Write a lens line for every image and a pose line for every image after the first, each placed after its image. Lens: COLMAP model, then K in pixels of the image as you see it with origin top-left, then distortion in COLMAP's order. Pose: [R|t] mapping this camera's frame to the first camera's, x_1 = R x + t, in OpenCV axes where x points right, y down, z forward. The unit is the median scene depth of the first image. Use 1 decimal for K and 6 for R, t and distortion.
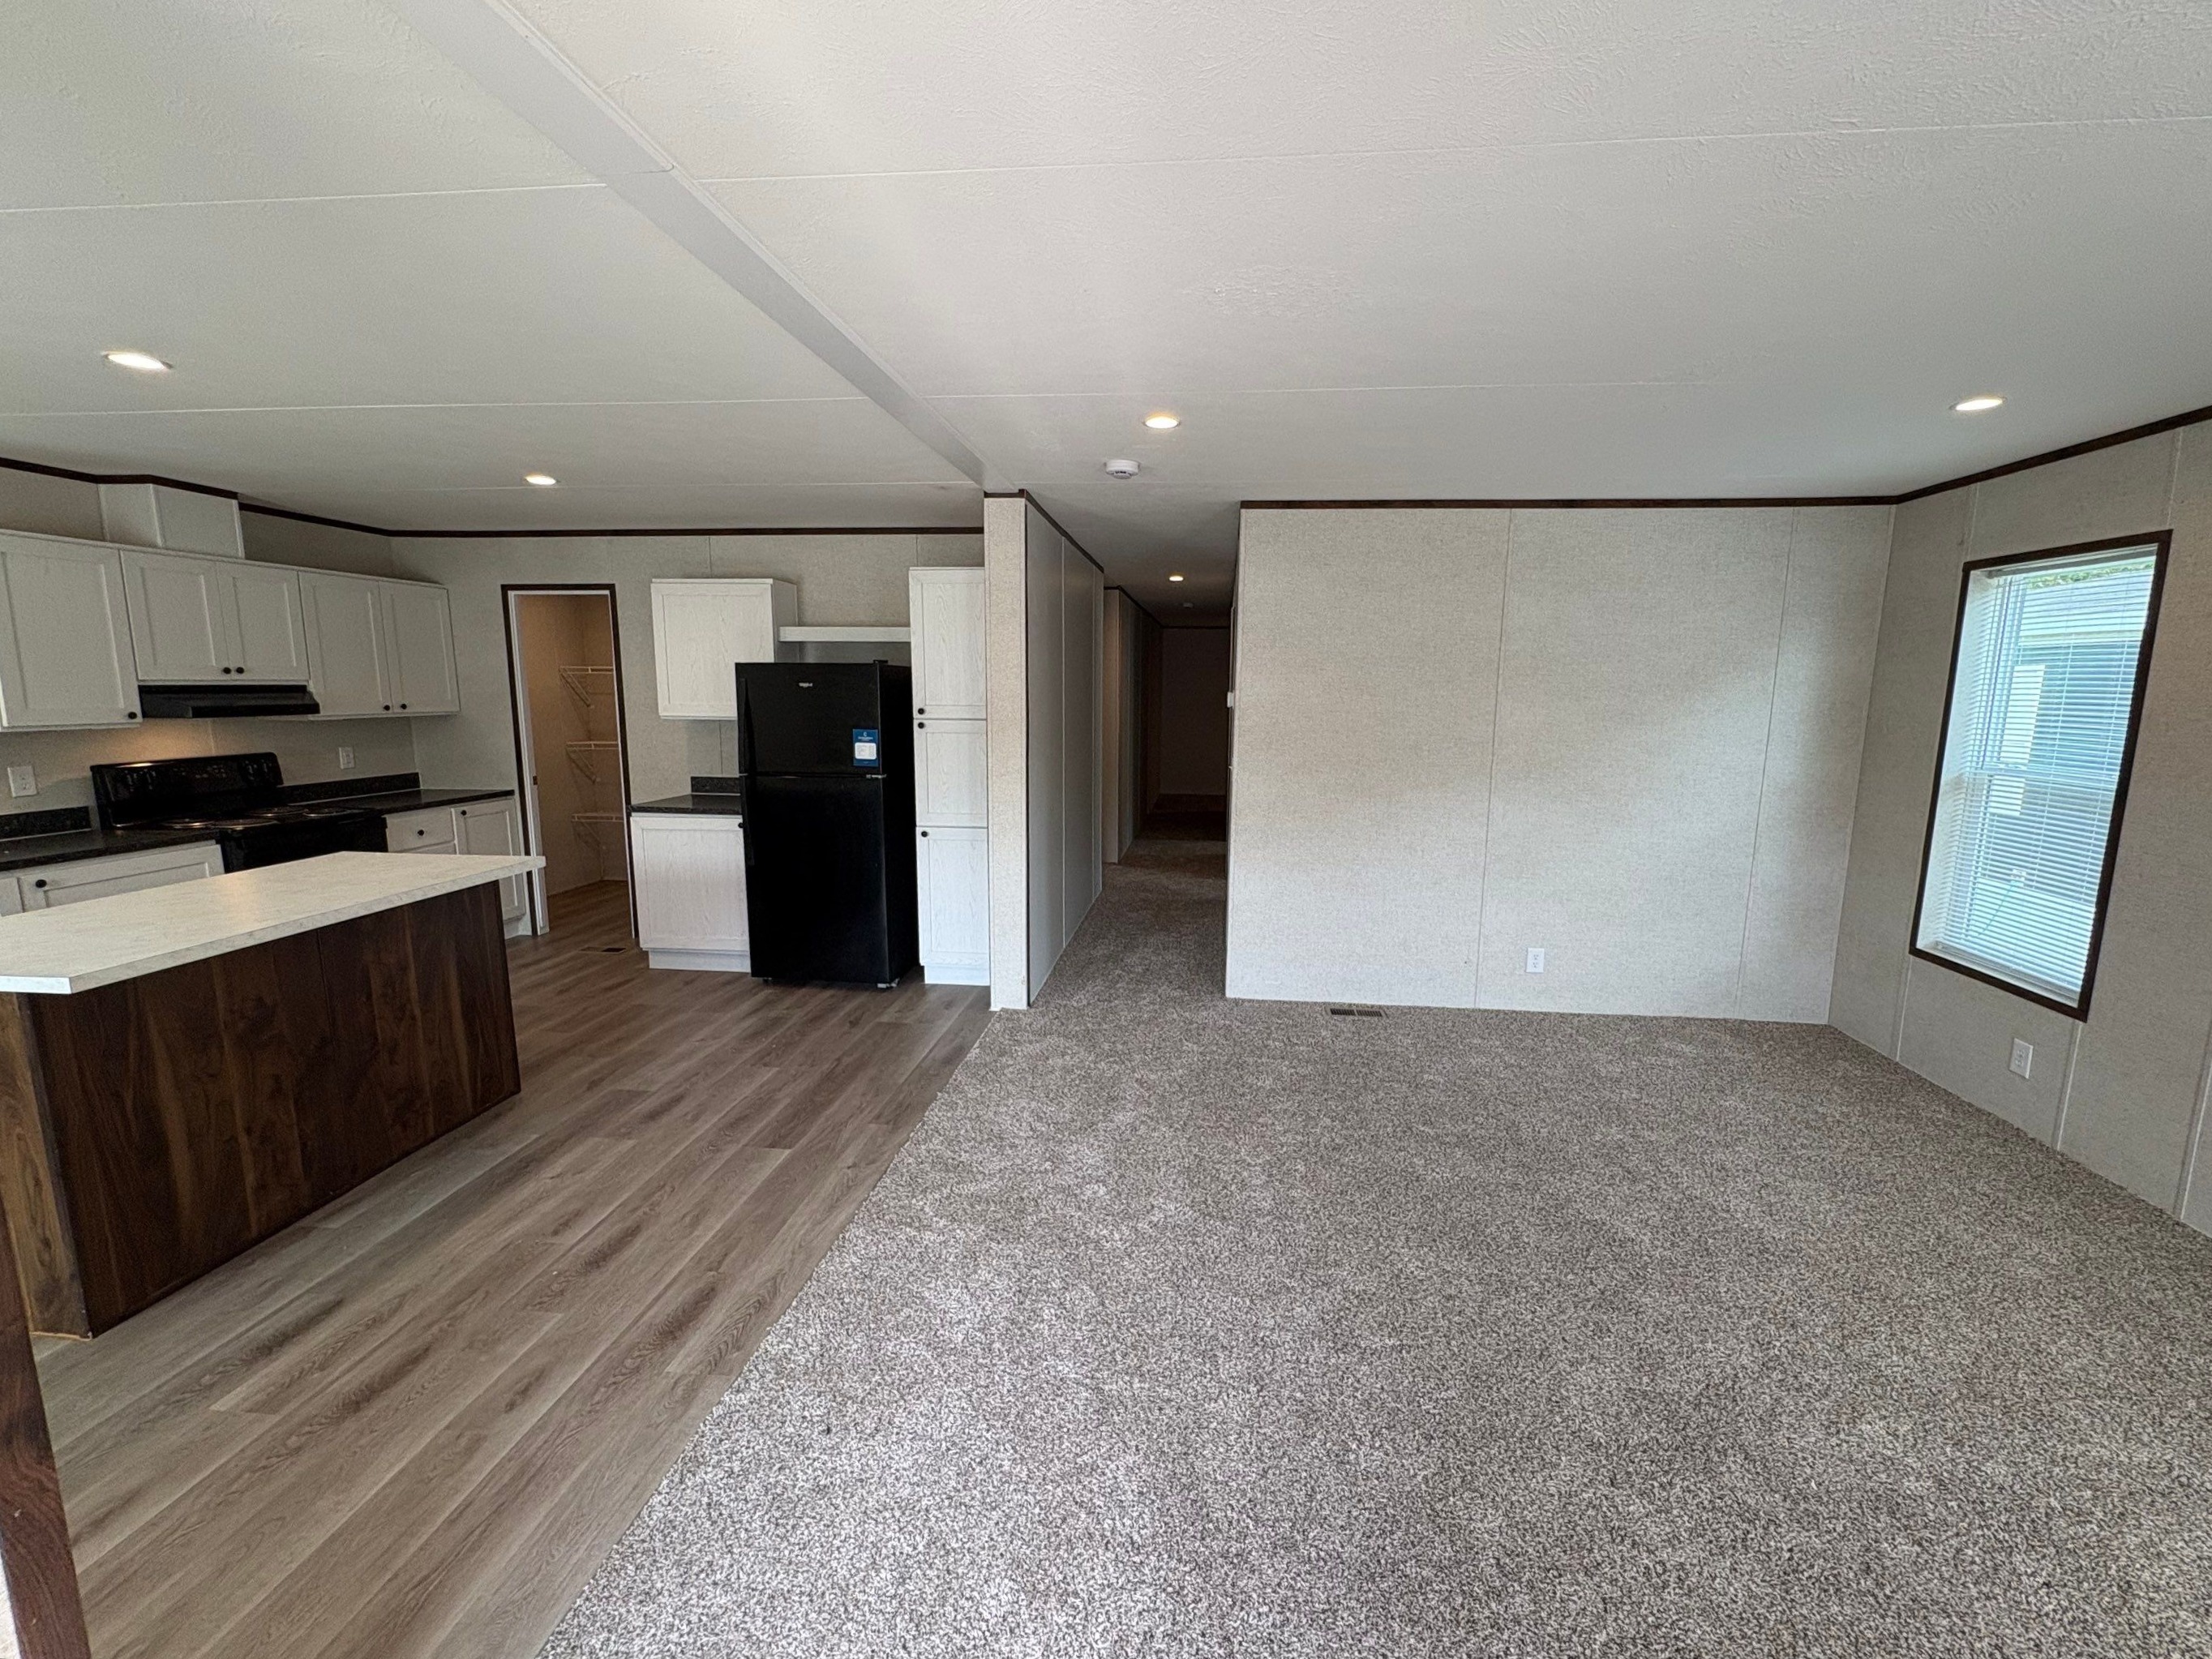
lens RADIAL K [[924.0, 0, 1126.4], [0, 924.0, 830.4], [0, 0, 1]] dist [0.001249, -0.000173]
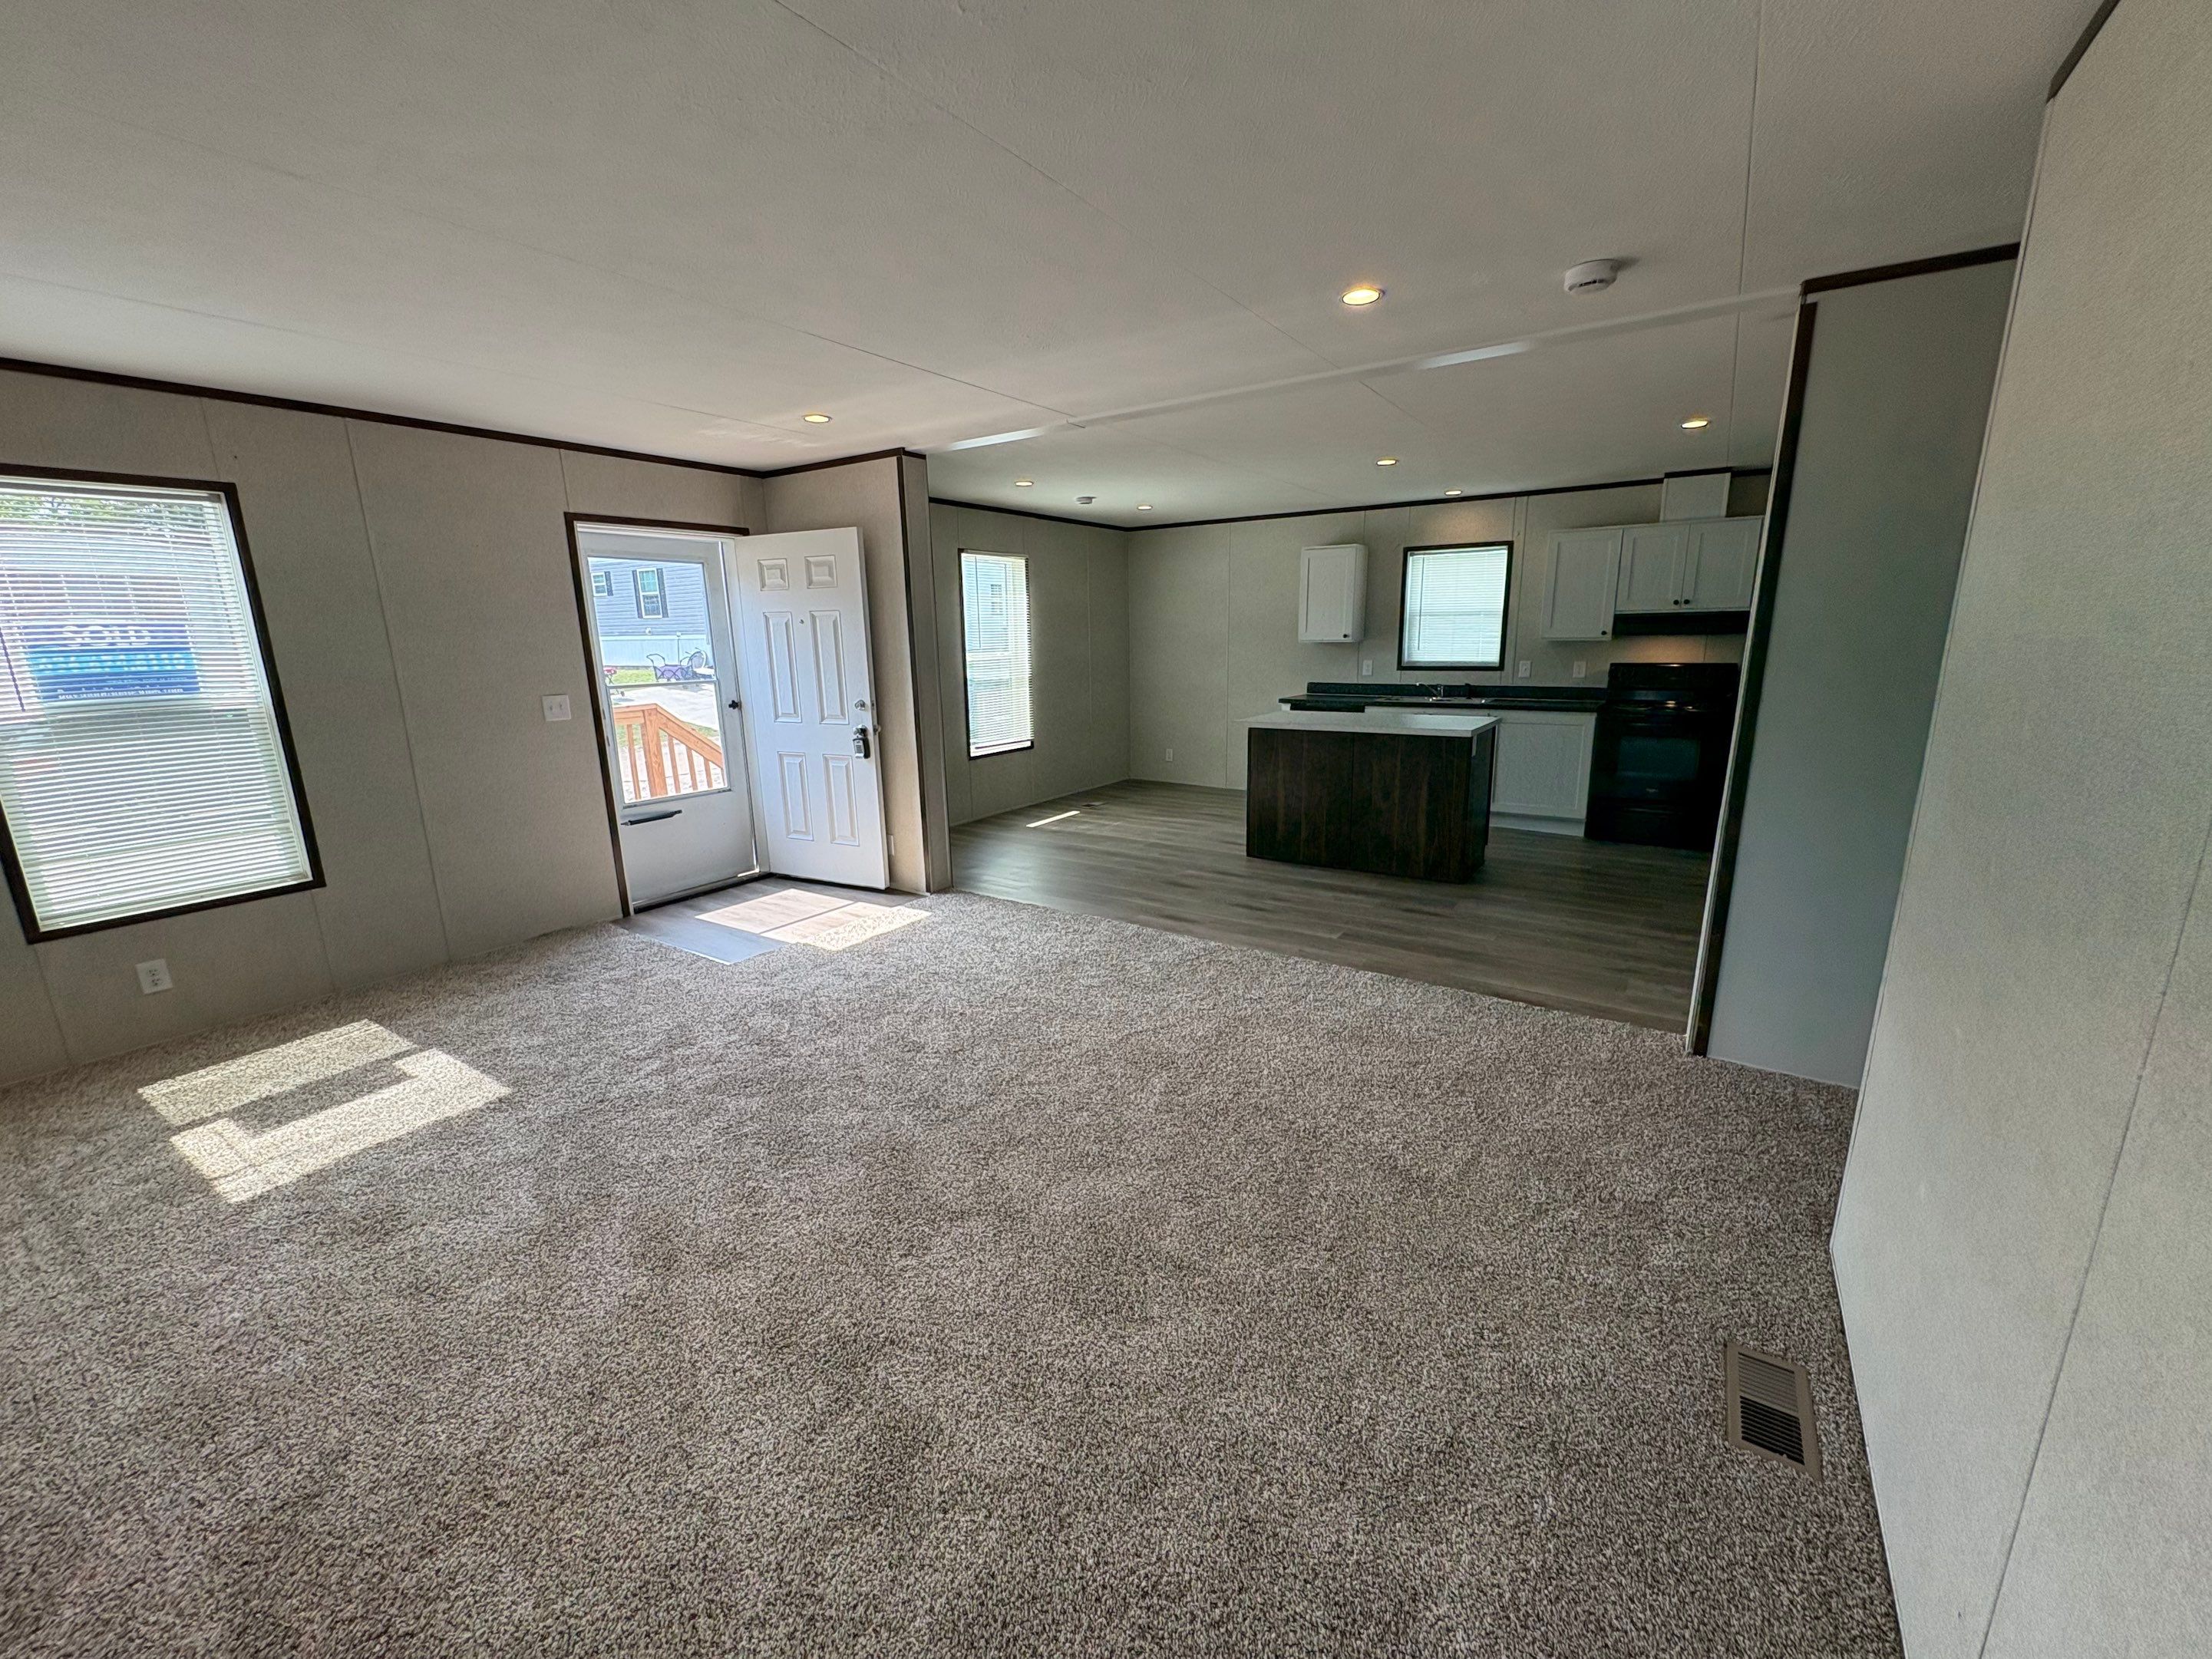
lens RADIAL K [[876.9, 0, 1106.0], [0, 876.9, 829.5], [0, 0, 1]] dist [0.001091, -0.000047]
pose [[-0.463274, 0.201079, -0.863101, 0.707795], [-0.120621, 0.950549, 0.286196, -0.123251], [0.877968, 0.236695, -0.416111, 0.894856]]
